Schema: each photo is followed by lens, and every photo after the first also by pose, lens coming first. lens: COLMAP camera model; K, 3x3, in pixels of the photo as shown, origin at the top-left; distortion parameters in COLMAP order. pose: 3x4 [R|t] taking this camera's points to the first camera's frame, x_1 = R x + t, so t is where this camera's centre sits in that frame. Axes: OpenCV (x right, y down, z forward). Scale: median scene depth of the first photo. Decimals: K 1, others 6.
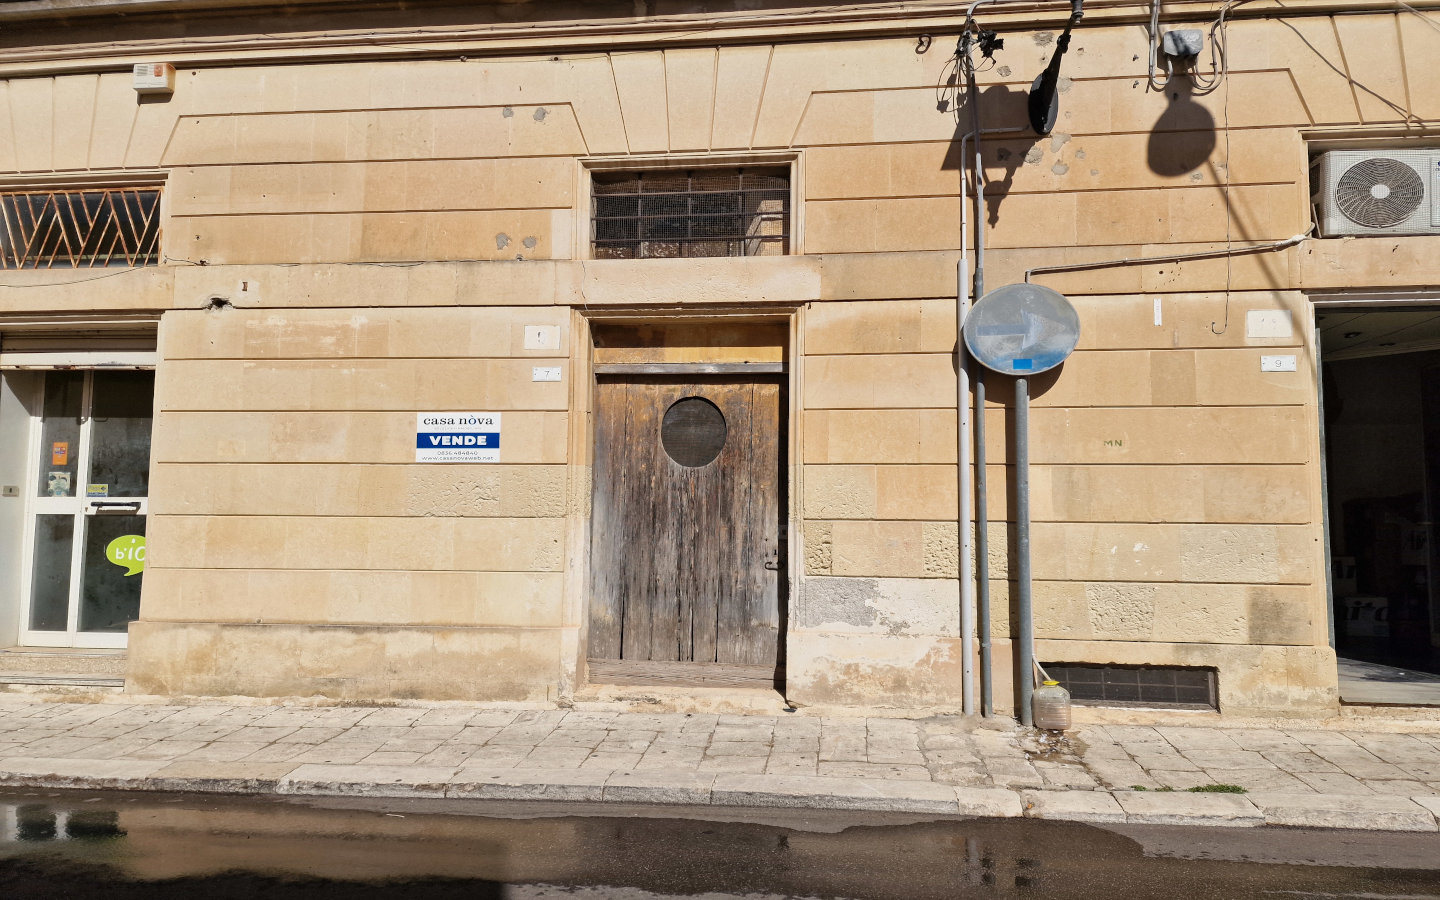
lens RADIAL K [[821.9, 0, 721.3], [0, 821.9, 469.1], [0, 0, 1]] dist [0.060040, -0.044517]
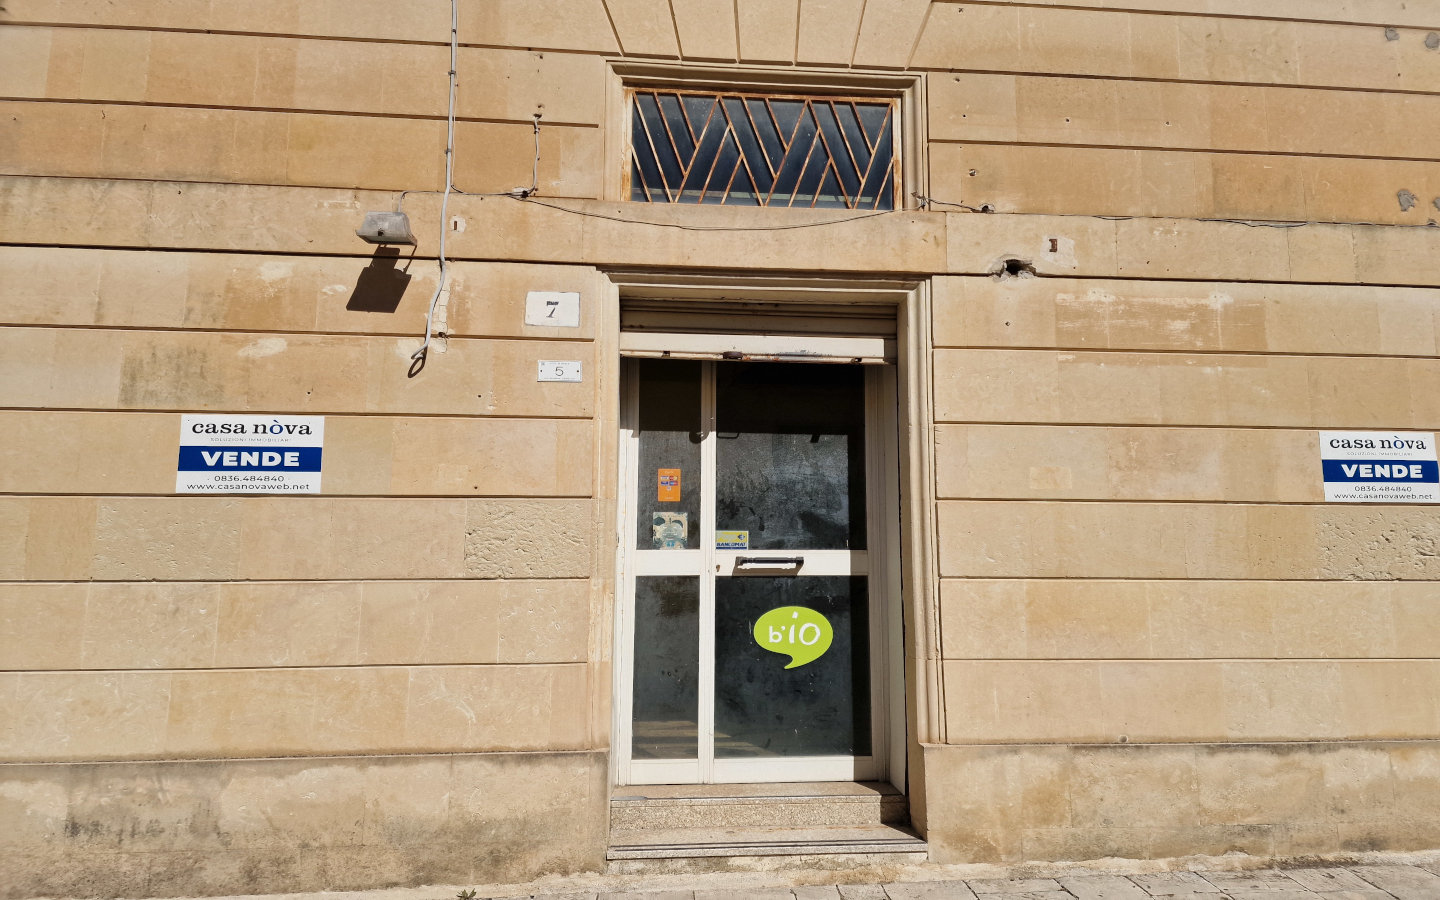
lens RADIAL K [[821.9, 0, 721.3], [0, 821.9, 469.1], [0, 0, 1]] dist [0.060040, -0.044517]
pose [[0.983407, 0.014677, 0.180818, -0.977350], [-0.004708, 0.998451, -0.055441, 0.005840], [-0.181352, 0.053670, 0.981953, 0.390078]]
